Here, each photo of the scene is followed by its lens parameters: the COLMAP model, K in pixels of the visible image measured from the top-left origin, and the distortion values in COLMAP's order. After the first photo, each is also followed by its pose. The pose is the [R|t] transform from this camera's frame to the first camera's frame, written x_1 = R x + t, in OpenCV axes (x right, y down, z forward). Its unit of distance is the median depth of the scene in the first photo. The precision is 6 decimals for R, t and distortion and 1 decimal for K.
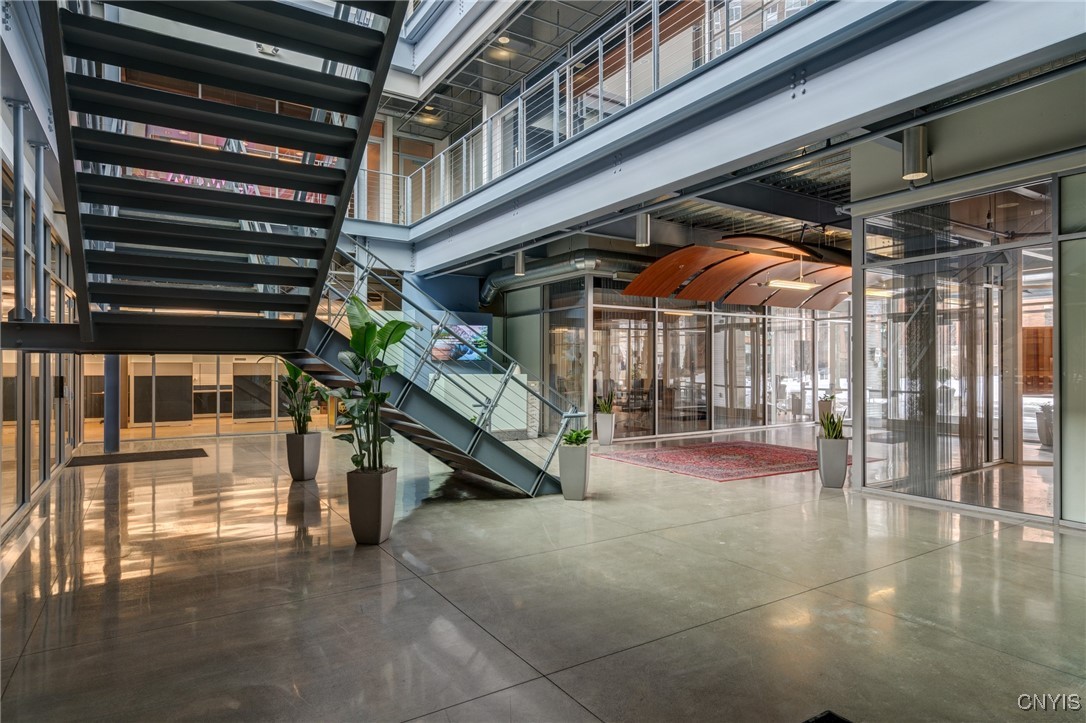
lens RADIAL K [[619.0, 0, 543.0], [0, 619.0, 361.5], [0, 0, 1]] dist [0.004555, 0.001135]
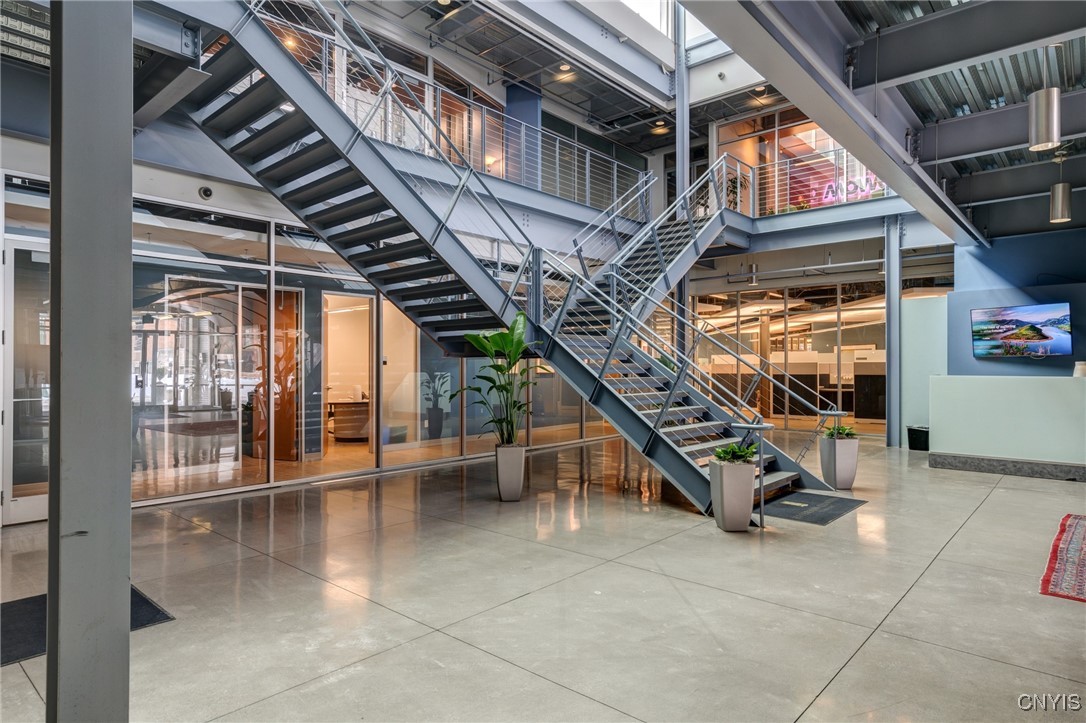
lens RADIAL K [[619.0, 0, 543.0], [0, 619.0, 361.5], [0, 0, 1]] dist [0.004555, 0.001135]
pose [[0.270603, -0.008608, -0.962653, 1.098876], [0.009605, 0.999934, -0.006241, 0.005367], [0.962643, -0.007558, 0.270668, 0.774245]]
